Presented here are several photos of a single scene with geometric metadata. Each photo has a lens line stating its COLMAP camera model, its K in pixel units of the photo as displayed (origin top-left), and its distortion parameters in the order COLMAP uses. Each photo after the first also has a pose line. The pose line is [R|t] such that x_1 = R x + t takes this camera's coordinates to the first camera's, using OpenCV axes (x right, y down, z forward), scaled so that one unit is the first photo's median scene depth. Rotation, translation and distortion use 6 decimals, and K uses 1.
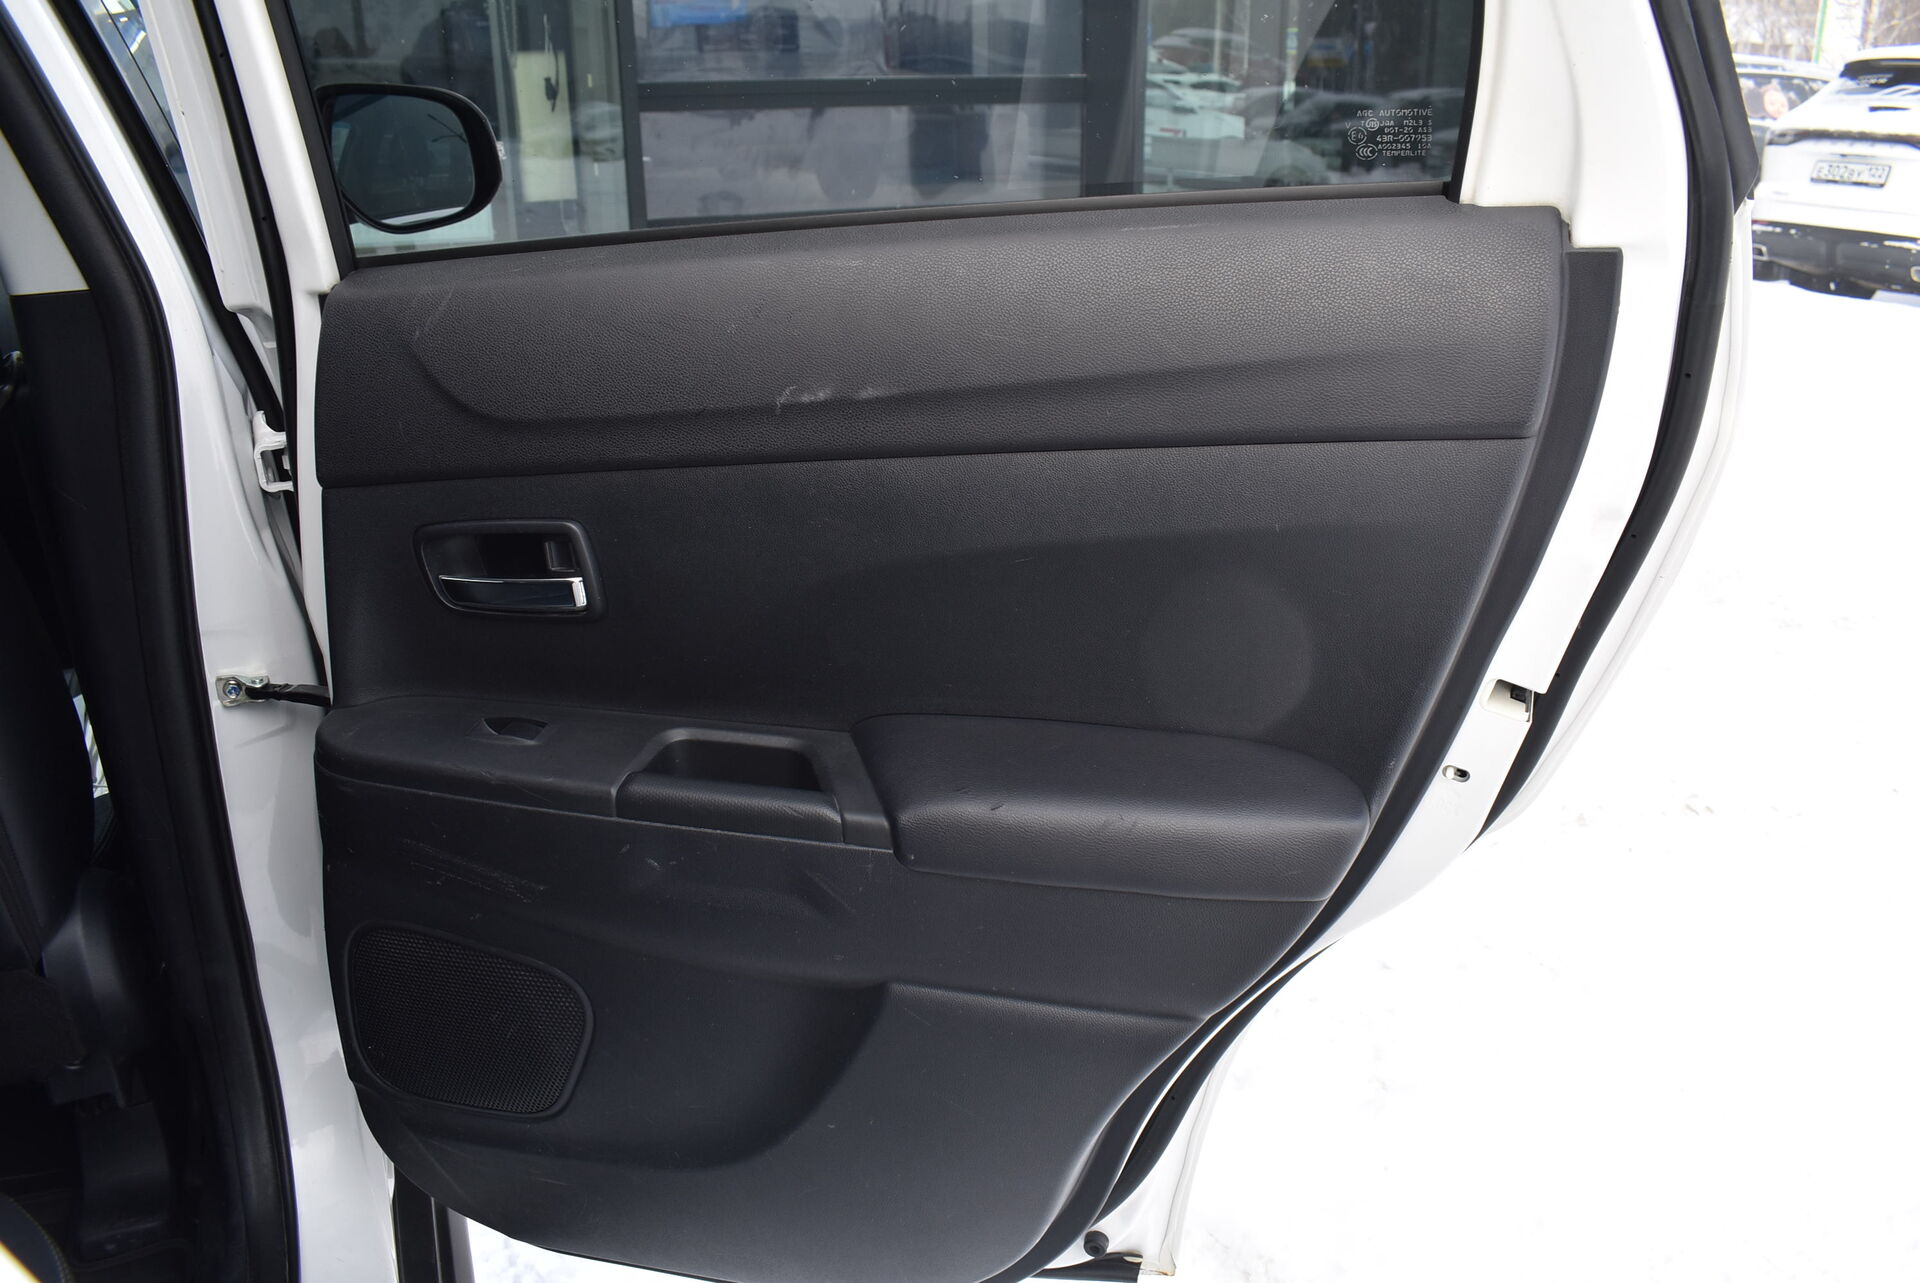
lens RADIAL K [[1486.0, 0, 962.5], [0, 1486.0, 641.8], [0, 0, 1]] dist [-0.077331, -0.005406]
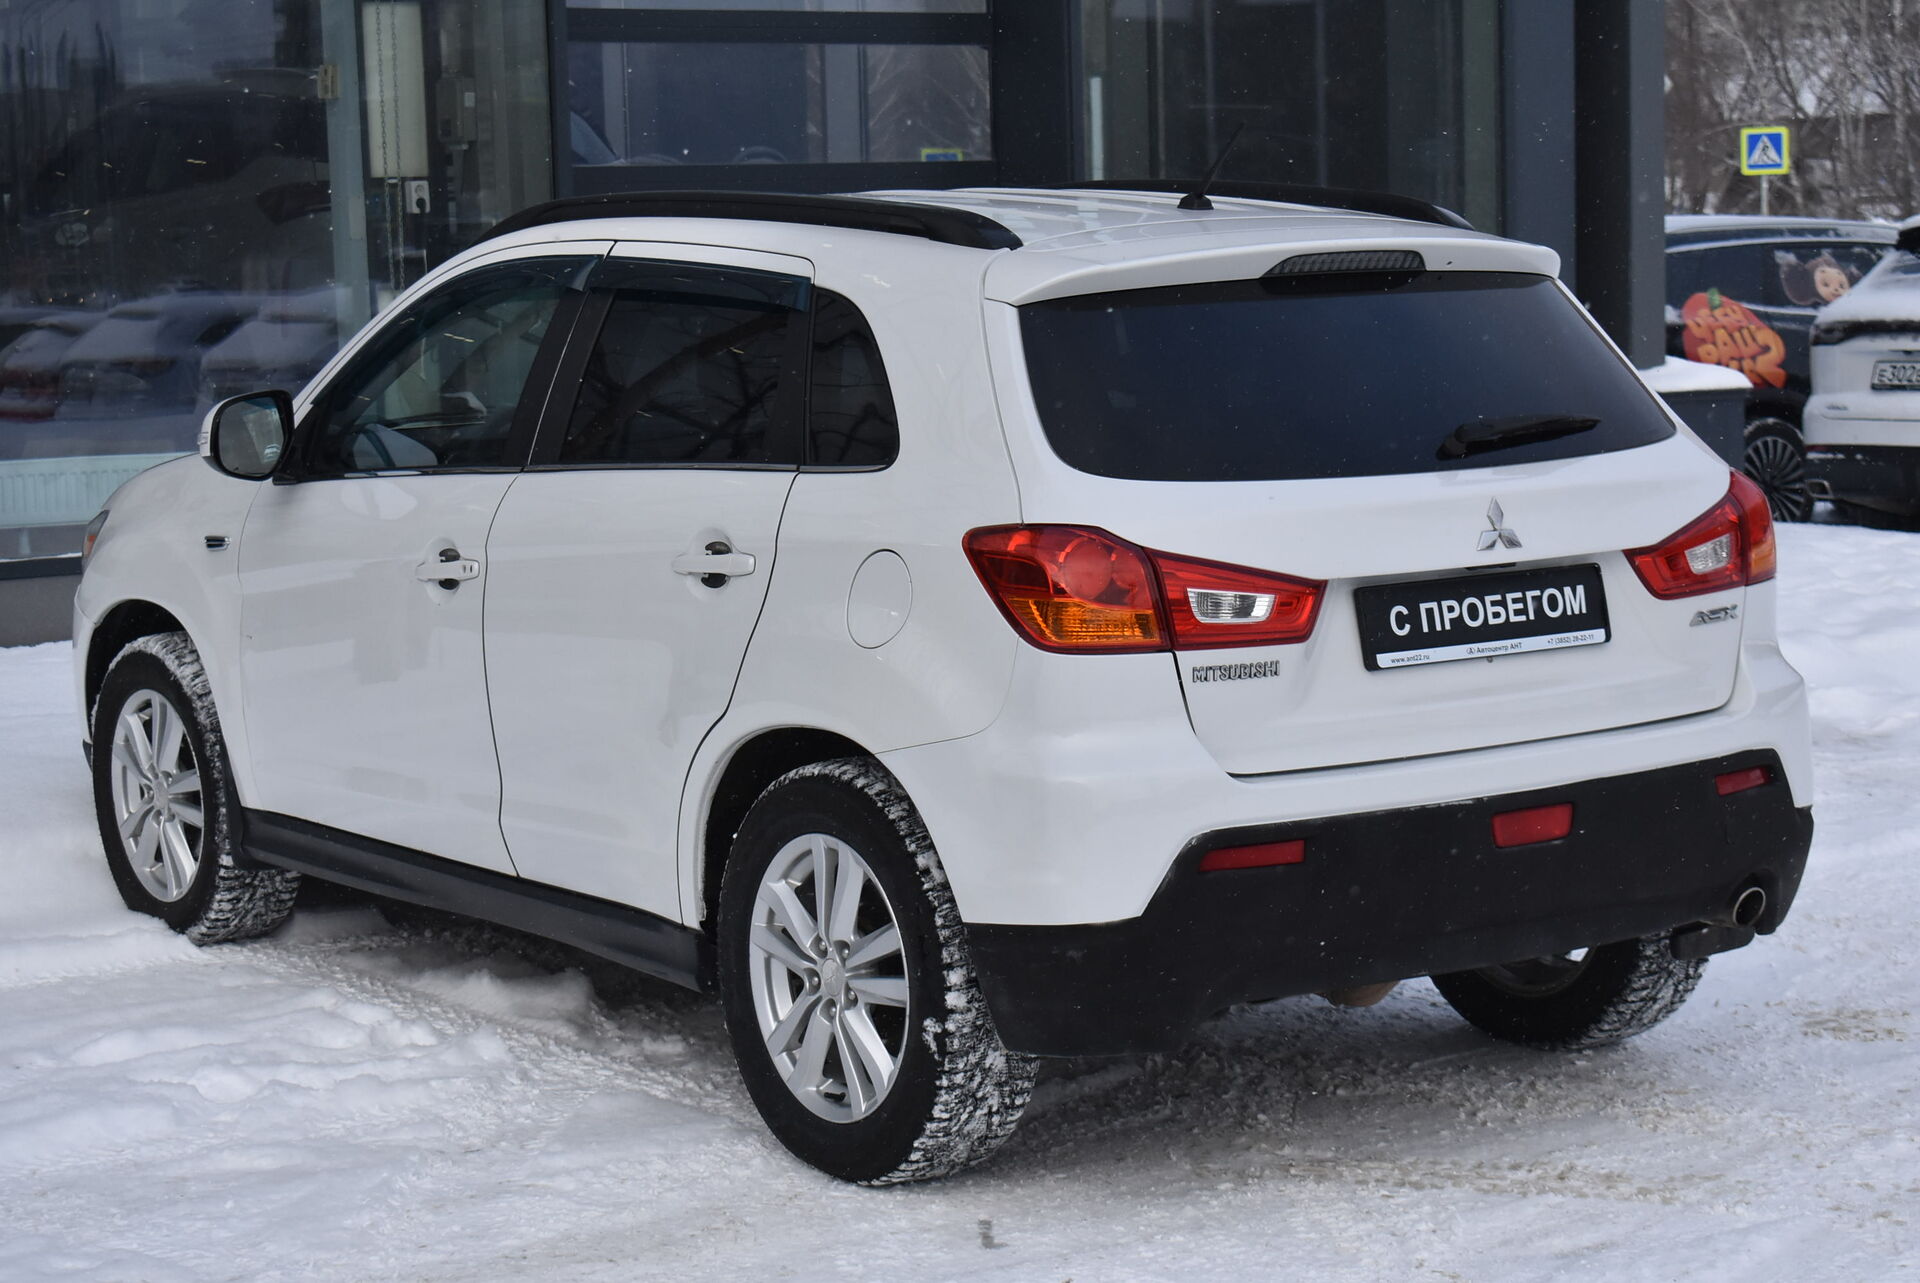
lens RADIAL K [[3886.6, 0, 967.1], [0, 3886.6, 633.0], [0, 0, 1]] dist [0.066631, 0.000000]
pose [[0.971044, -0.039828, 0.235557, -0.331564], [0.099706, 0.963591, -0.248095, 0.245779], [-0.217100, 0.264398, 0.939660, -0.736609]]
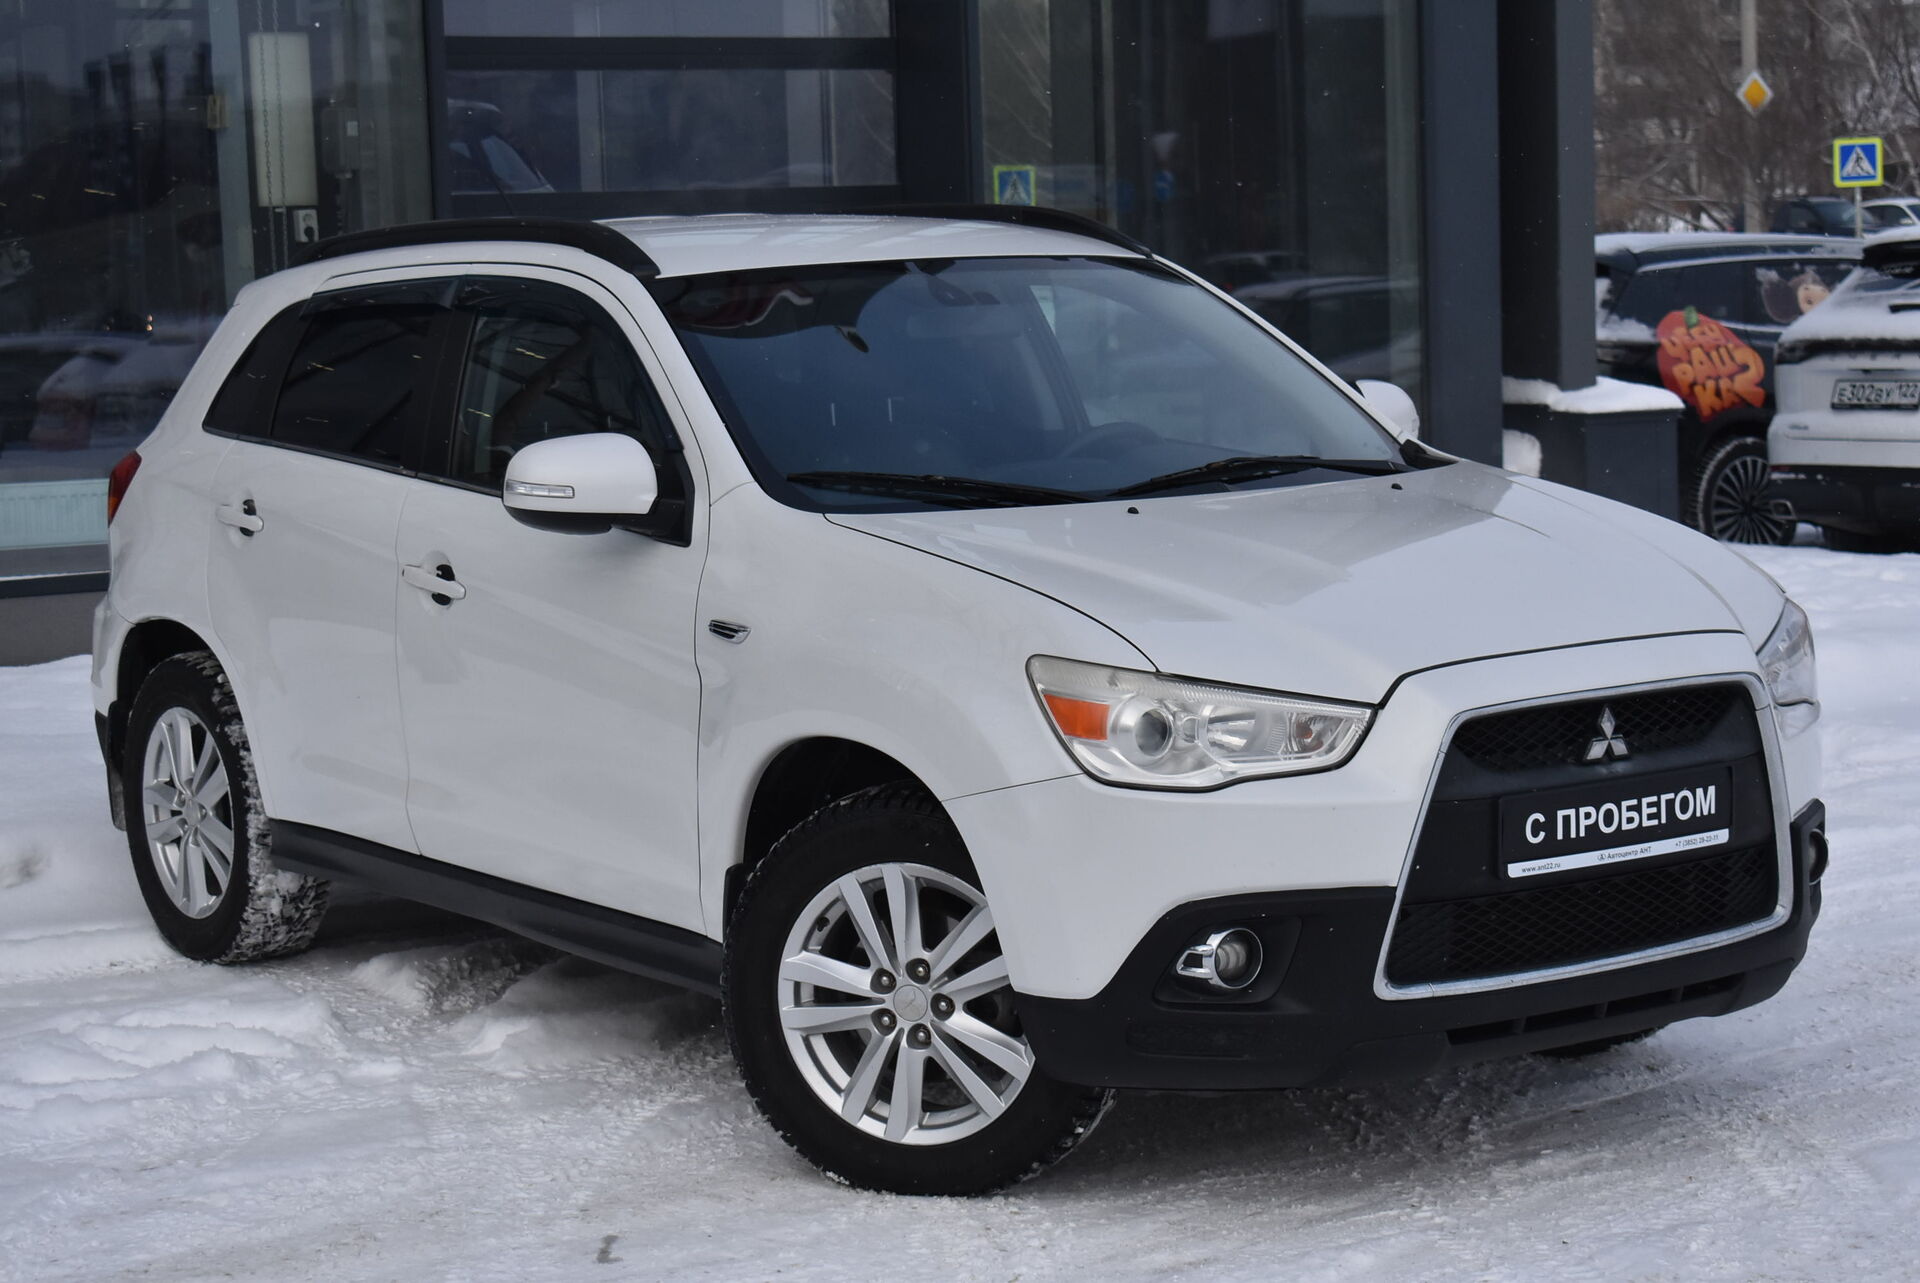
lens RADIAL K [[3953.3, 0, 952.2], [0, 3953.3, 648.1], [0, 0, 1]] dist [0.073452, 0.000000]
pose [[0.979293, -0.041887, 0.198065, -0.245726], [0.092568, 0.962742, -0.254083, 0.260609], [-0.180043, 0.267156, 0.946685, -0.777908]]
